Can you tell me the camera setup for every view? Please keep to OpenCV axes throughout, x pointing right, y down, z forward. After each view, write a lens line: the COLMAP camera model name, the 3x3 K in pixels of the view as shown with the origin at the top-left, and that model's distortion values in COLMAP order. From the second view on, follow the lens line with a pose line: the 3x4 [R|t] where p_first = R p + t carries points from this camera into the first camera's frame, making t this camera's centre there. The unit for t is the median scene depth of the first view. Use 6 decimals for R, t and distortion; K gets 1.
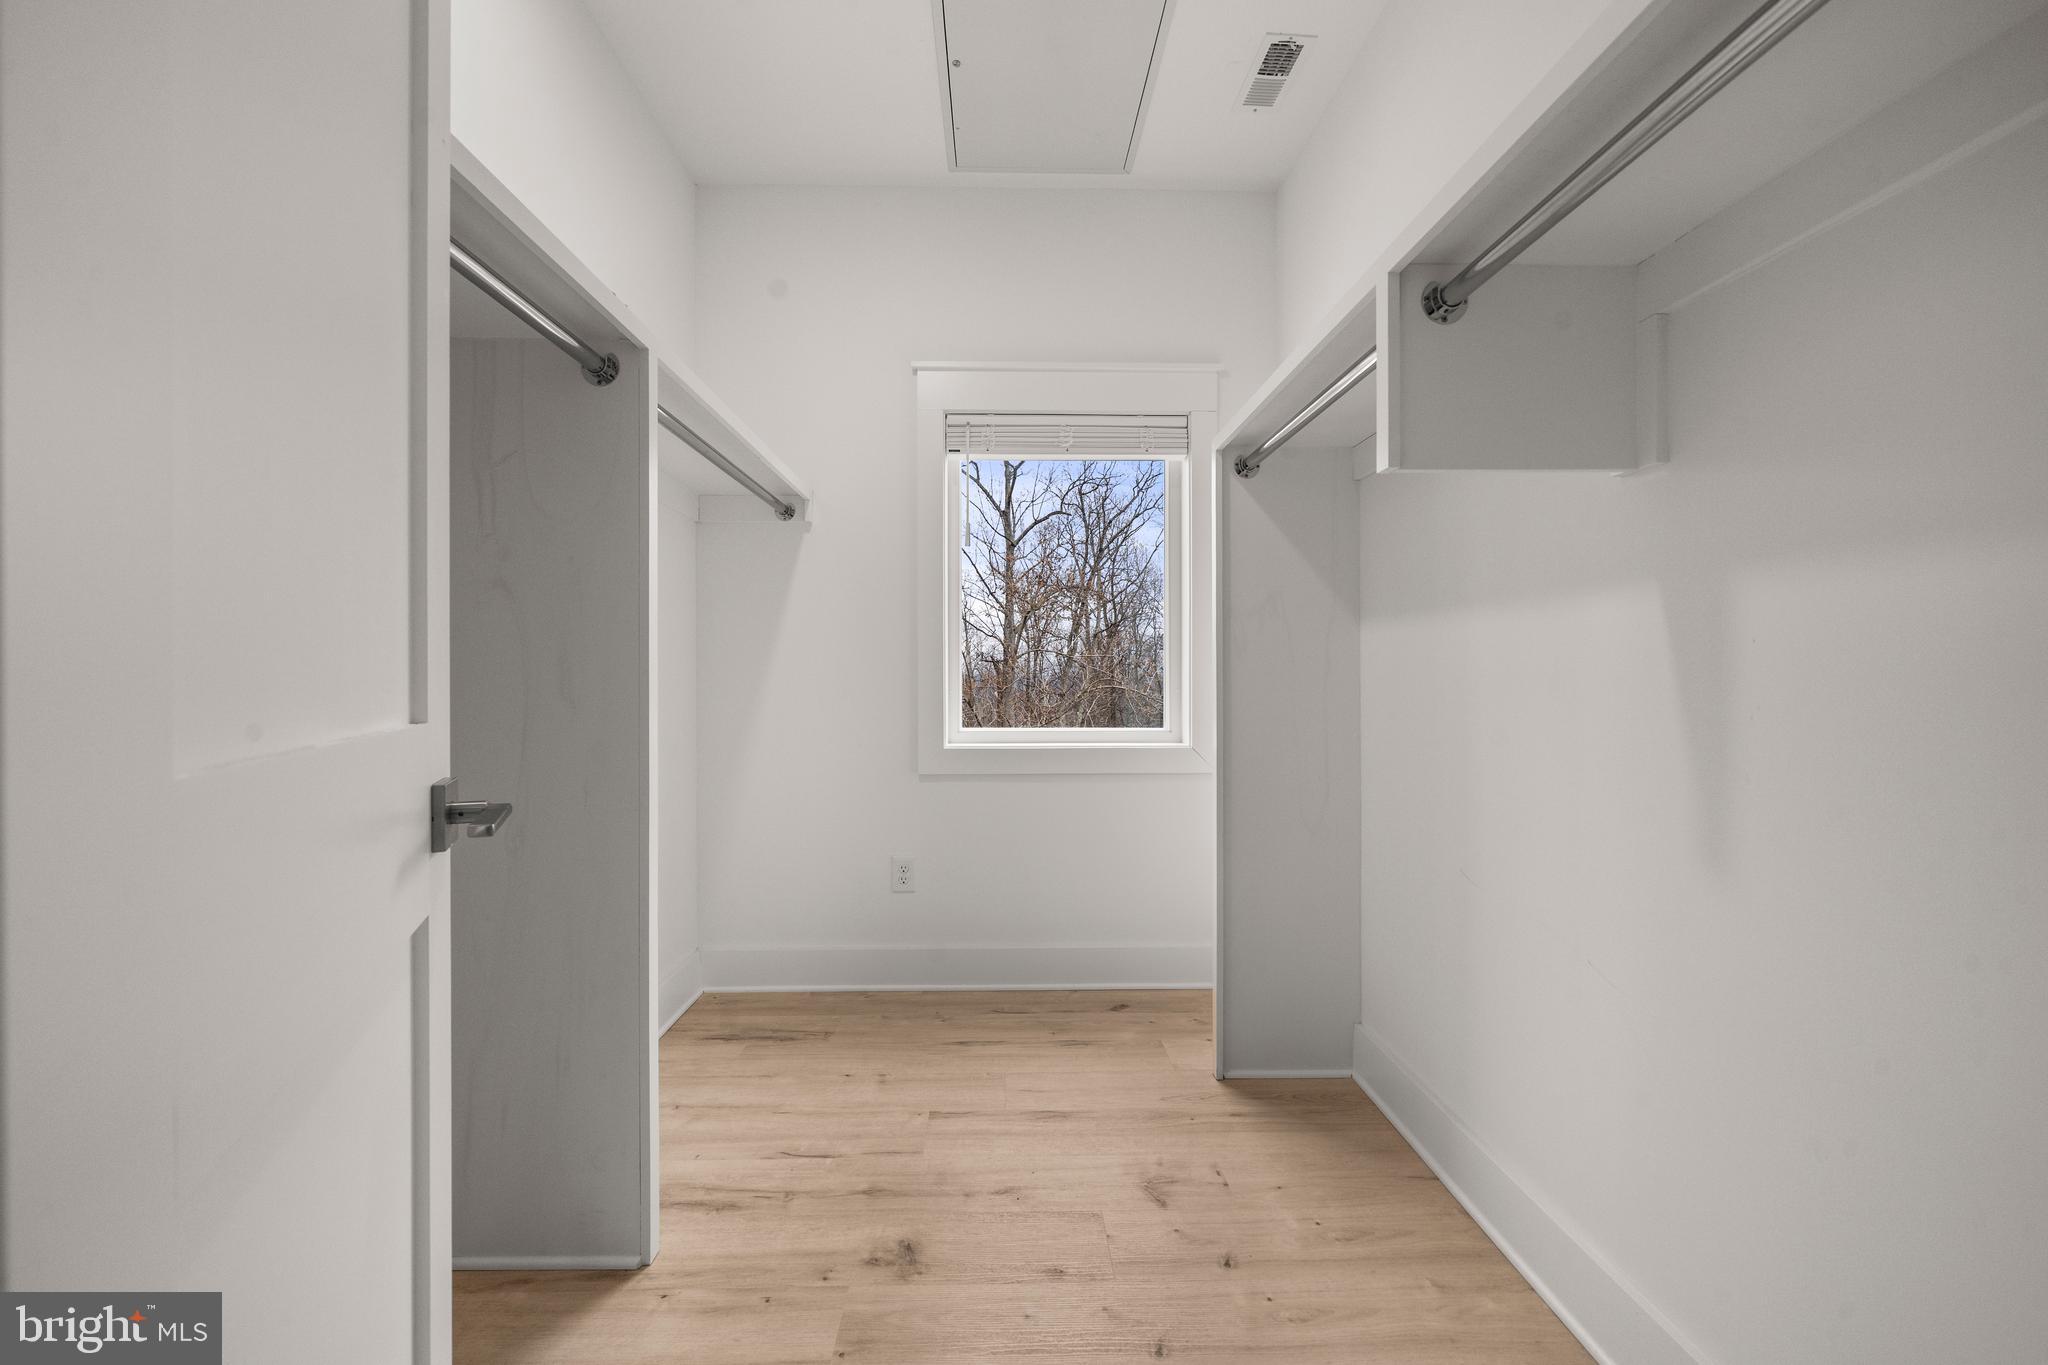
lens RADIAL K [[806.9, 0, 1018.9], [0, 806.9, 676.0], [0, 0, 1]] dist [-0.002364, 0.000461]
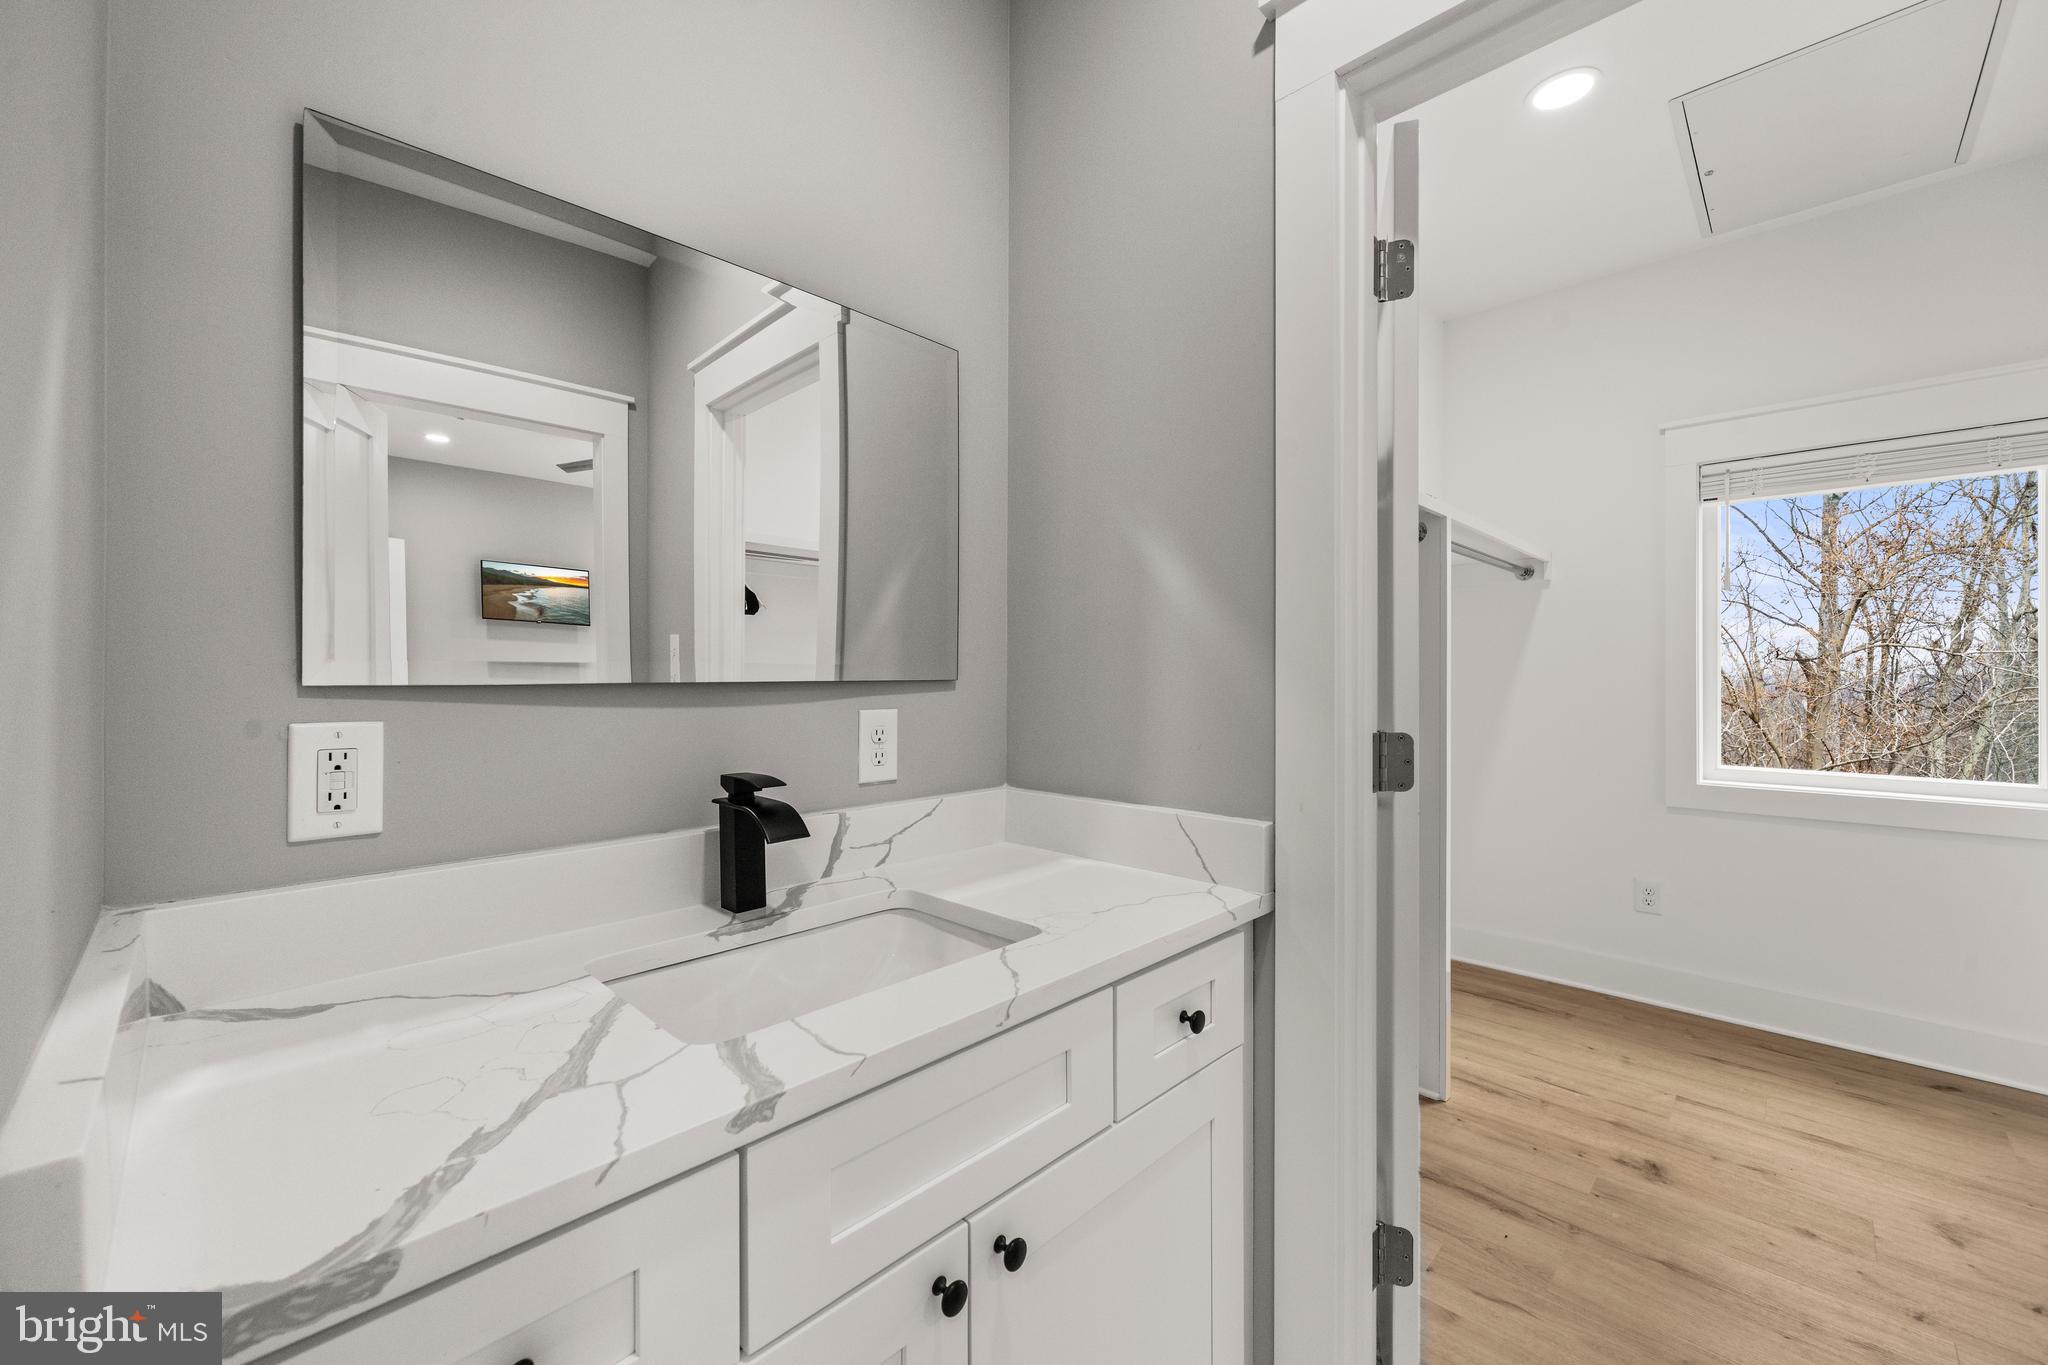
lens RADIAL K [[806.9, 0, 1020.8], [0, 806.9, 675.1], [0, 0, 1]] dist [-0.002364, 0.000461]
pose [[0.696127, 0.000694, -0.717919, 0.047648], [-0.002532, 0.999996, -0.001488, -0.048769], [0.717914, 0.002854, 0.696125, -0.363954]]
